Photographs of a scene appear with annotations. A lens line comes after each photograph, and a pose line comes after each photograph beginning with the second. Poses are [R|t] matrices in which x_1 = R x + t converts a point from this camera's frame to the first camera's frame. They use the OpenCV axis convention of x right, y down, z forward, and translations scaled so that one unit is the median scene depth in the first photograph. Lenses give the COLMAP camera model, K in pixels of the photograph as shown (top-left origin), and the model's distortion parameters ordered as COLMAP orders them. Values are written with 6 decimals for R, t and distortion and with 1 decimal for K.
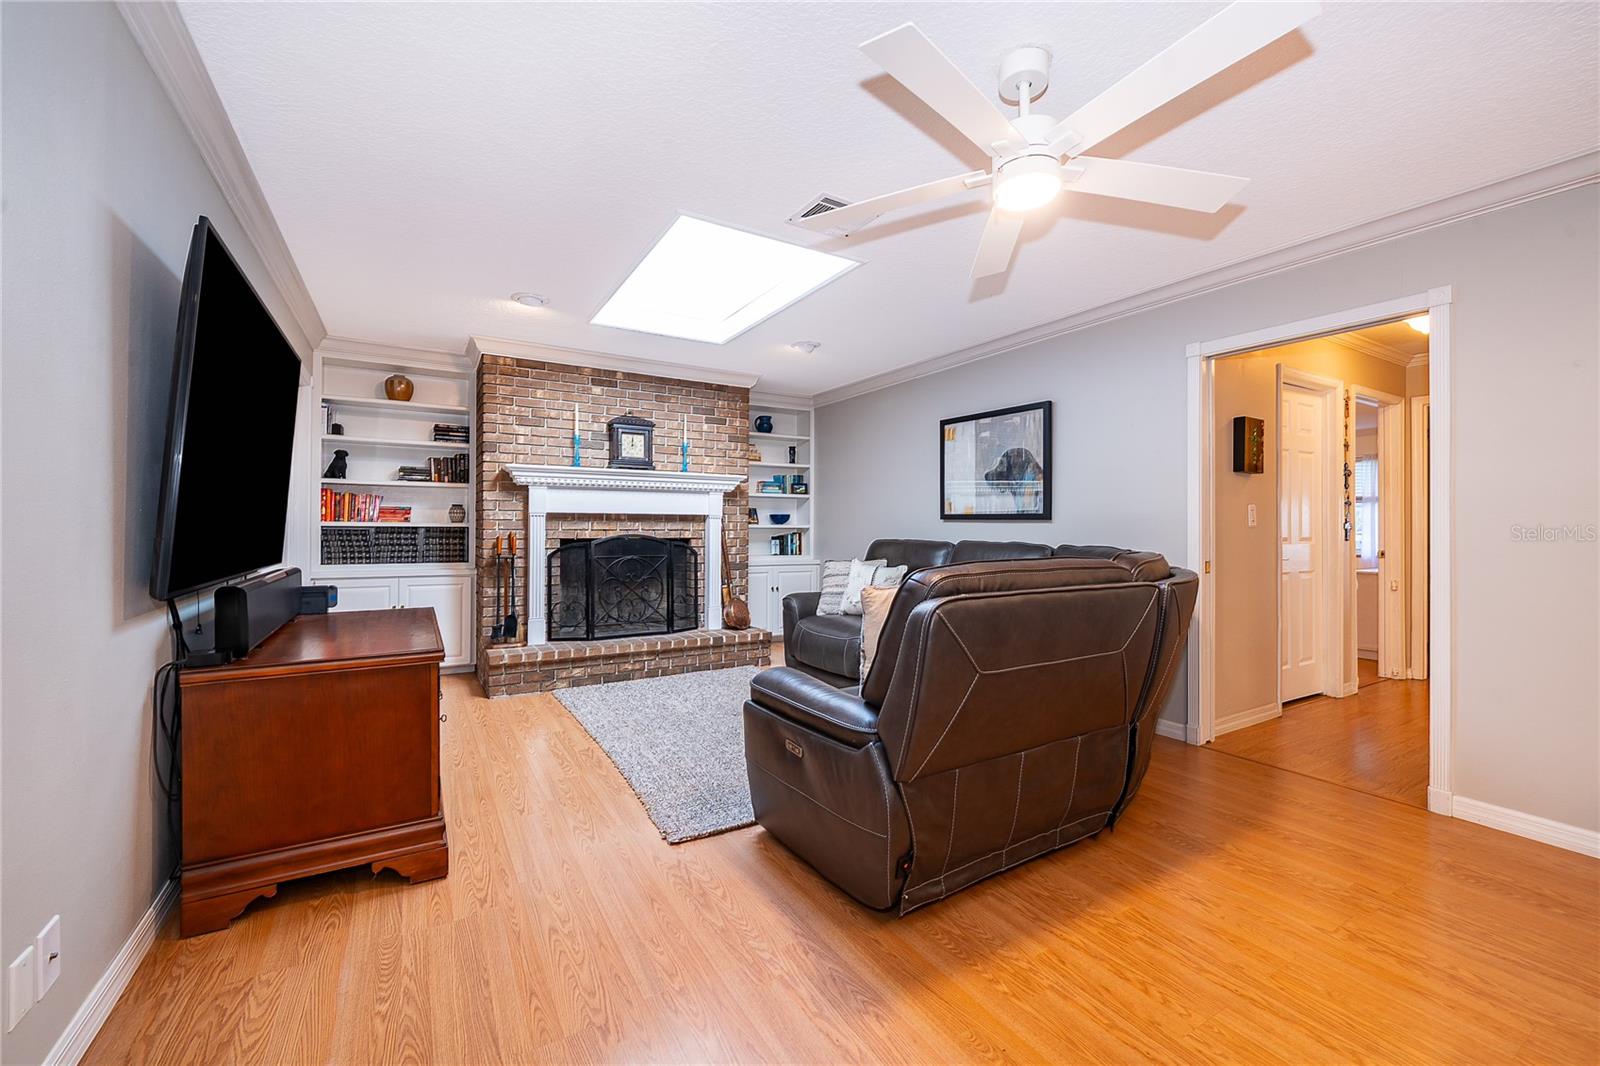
lens RADIAL K [[650.4, 0, 786.4], [0, 650.4, 524.9], [0, 0, 1]] dist [-0.003198, 0.001745]
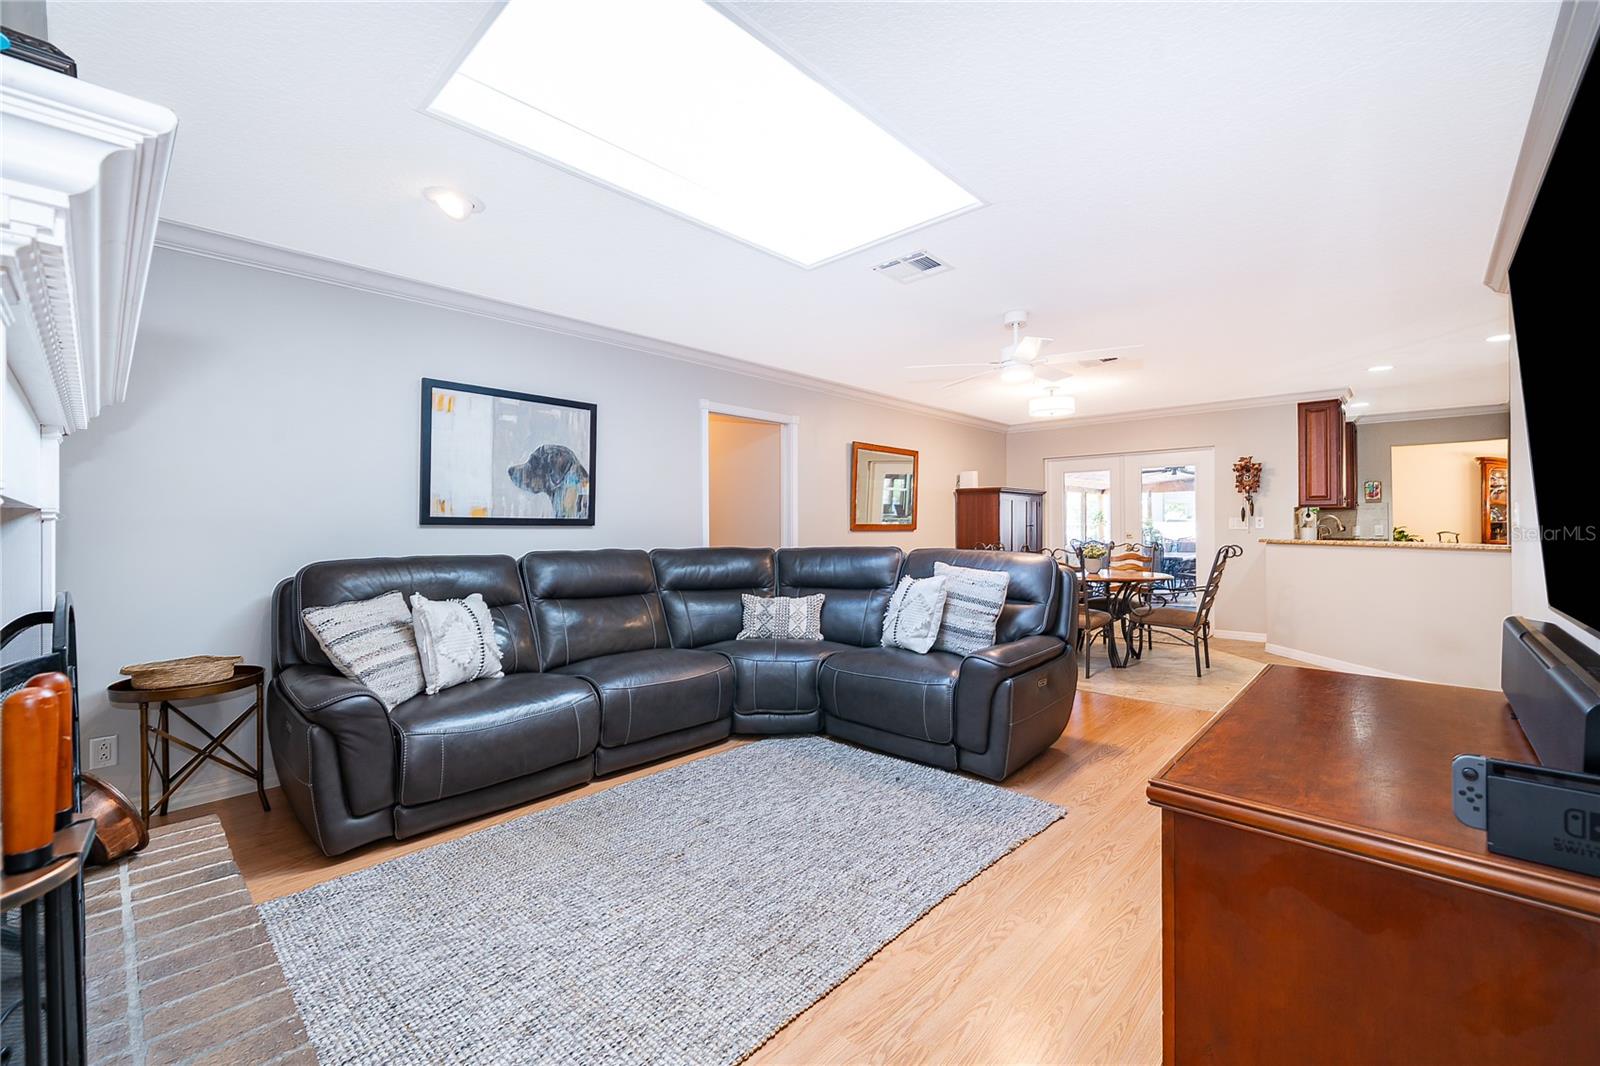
lens RADIAL K [[650.4, 0, 813.9], [0, 650.4, 527.1], [0, 0, 1]] dist [-0.003198, 0.001745]
pose [[-0.293719, -0.008334, 0.955855, -0.529865], [-0.000091, 0.999962, 0.008690, -0.011807], [-0.955892, 0.002465, -0.293709, 0.817946]]
